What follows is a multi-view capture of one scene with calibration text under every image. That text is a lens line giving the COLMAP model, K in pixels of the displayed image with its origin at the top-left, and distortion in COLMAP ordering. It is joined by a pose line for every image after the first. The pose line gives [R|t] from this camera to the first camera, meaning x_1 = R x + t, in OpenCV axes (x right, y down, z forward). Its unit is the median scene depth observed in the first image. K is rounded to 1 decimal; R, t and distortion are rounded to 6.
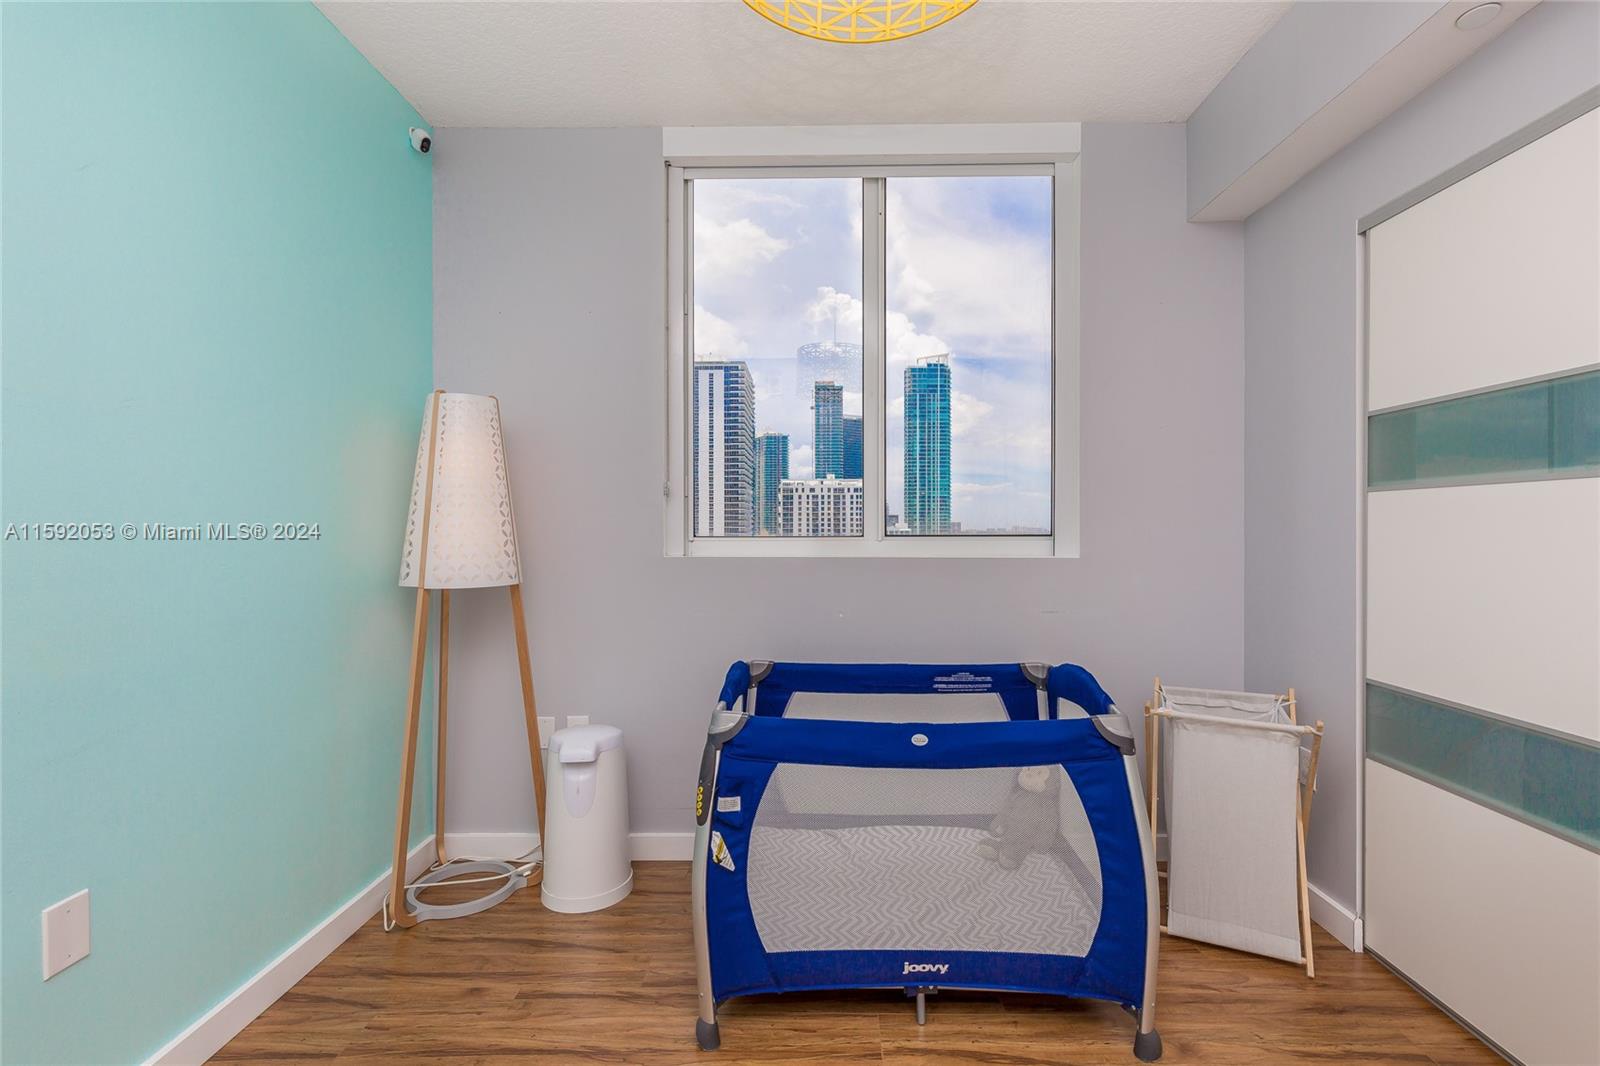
lens RADIAL K [[726.1, 0, 802.0], [0, 726.1, 531.7], [0, 0, 1]] dist [0.005795, -0.000875]
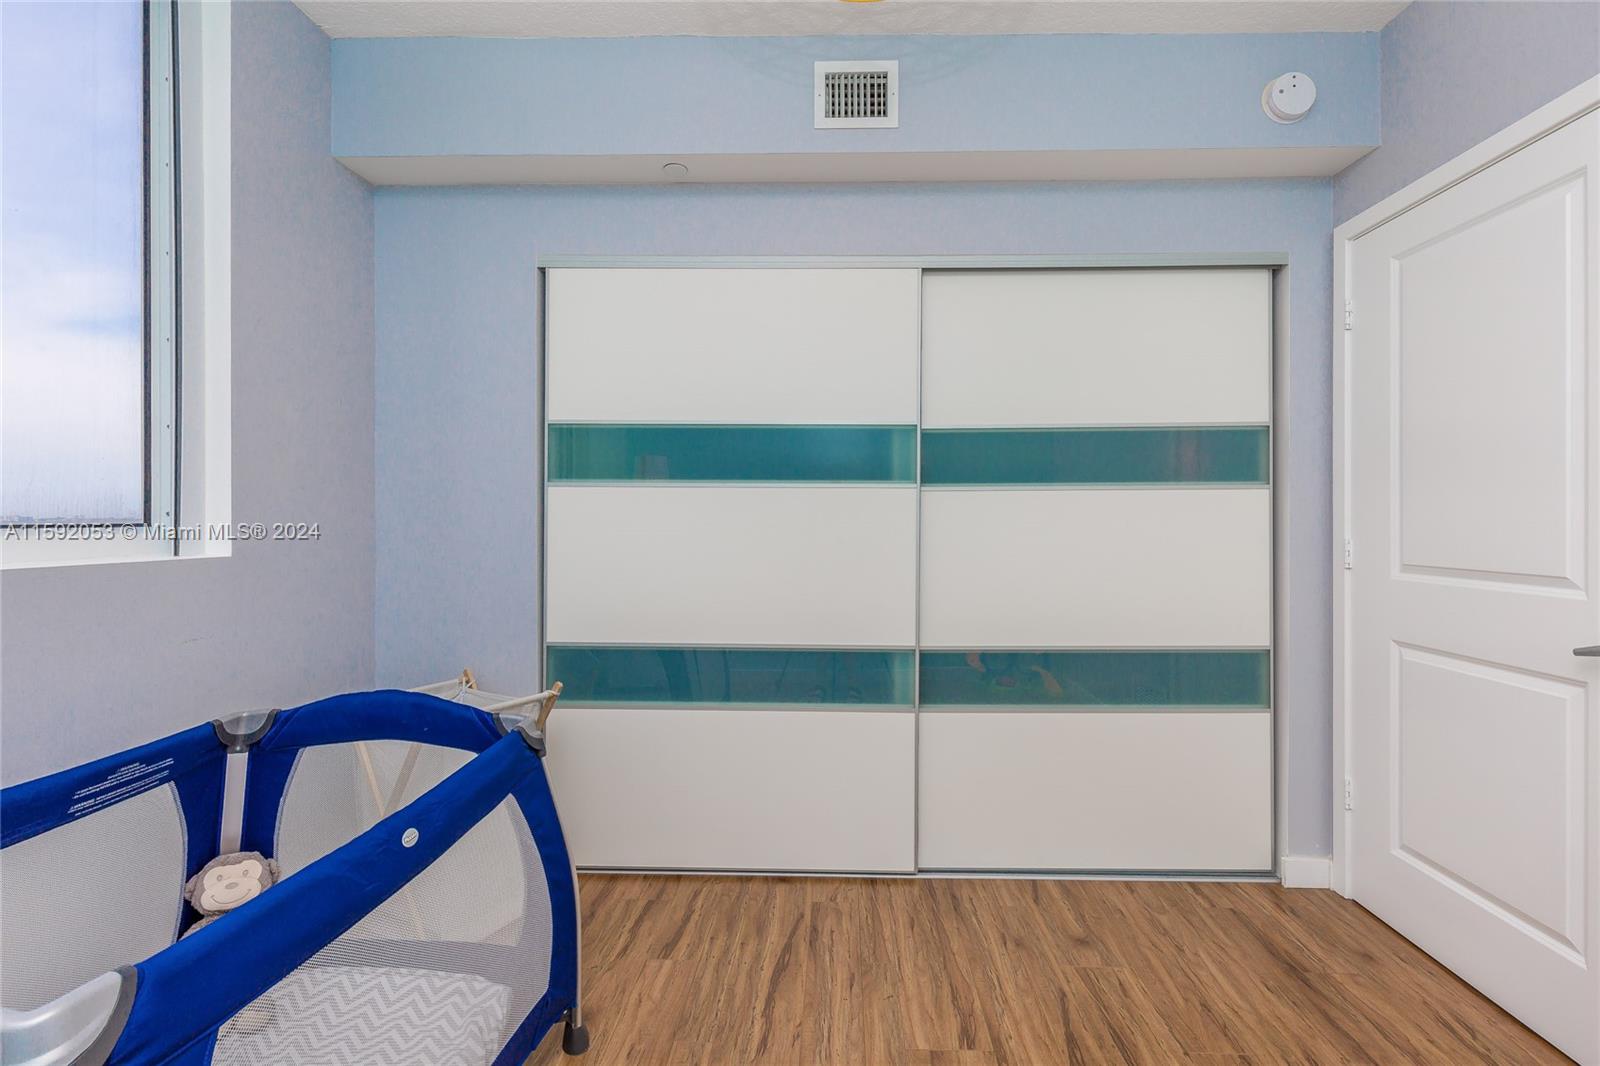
lens RADIAL K [[726.1, 0, 800.5], [0, 726.1, 525.4], [0, 0, 1]] dist [0.005795, -0.000875]
pose [[-0.006291, 0.005781, 0.999964, -0.427763], [0.004183, 0.999975, -0.005755, 0.015462], [-0.999971, 0.004146, -0.006315, 0.586298]]
